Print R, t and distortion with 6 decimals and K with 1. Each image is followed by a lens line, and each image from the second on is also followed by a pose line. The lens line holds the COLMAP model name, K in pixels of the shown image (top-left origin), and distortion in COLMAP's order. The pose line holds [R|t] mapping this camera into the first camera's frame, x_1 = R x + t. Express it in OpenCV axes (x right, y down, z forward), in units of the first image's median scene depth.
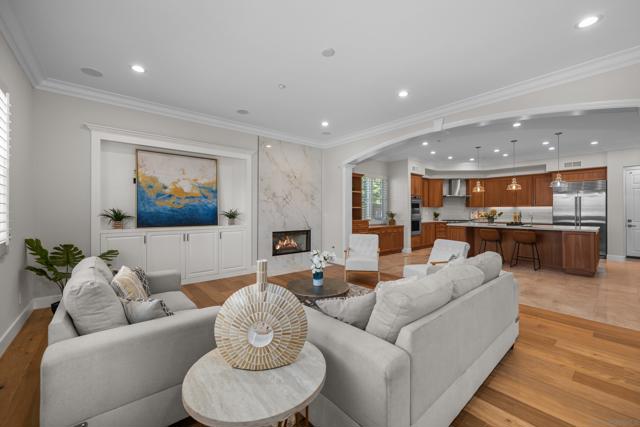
lens RADIAL K [[254.3, 0, 318.4], [0, 254.3, 210.6], [0, 0, 1]] dist [0.001931, 0.000090]
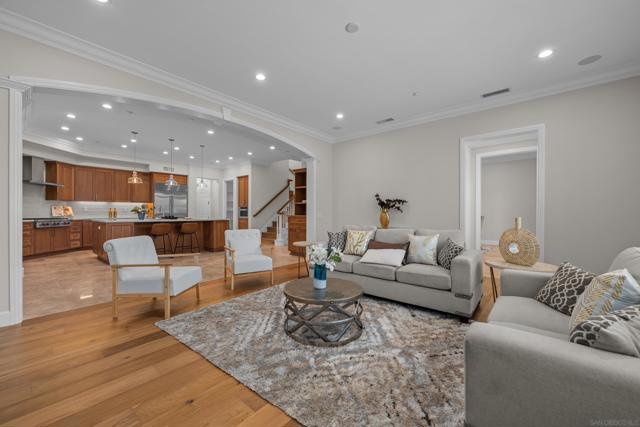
lens RADIAL K [[254.3, 0, 320.6], [0, 254.3, 213.7], [0, 0, 1]] dist [0.001931, 0.000090]
pose [[-0.166439, -0.011131, 0.985989, -0.281521], [-0.001386, 0.999938, 0.011054, 0.016839], [-0.986051, 0.000474, -0.166444, 0.403579]]
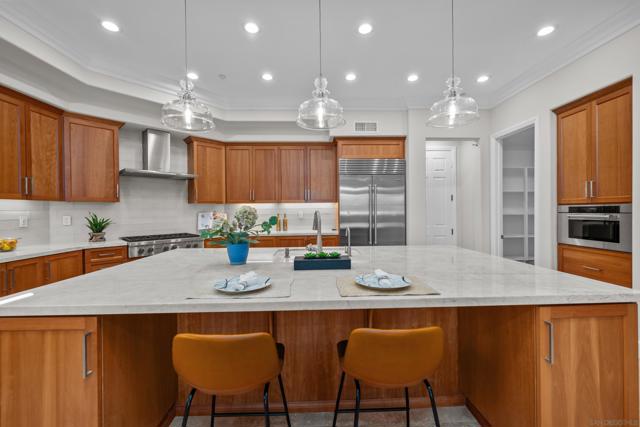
lens RADIAL K [[242.3, 0, 320.1], [0, 242.3, 211.6], [0, 0, 1]] dist [0.000686, 0.000002]
pose [[0.608961, -0.012134, 0.793107, 0.429792], [0.011076, 0.999916, 0.006794, -0.000208], [-0.793123, 0.004647, 0.609044, 0.633687]]
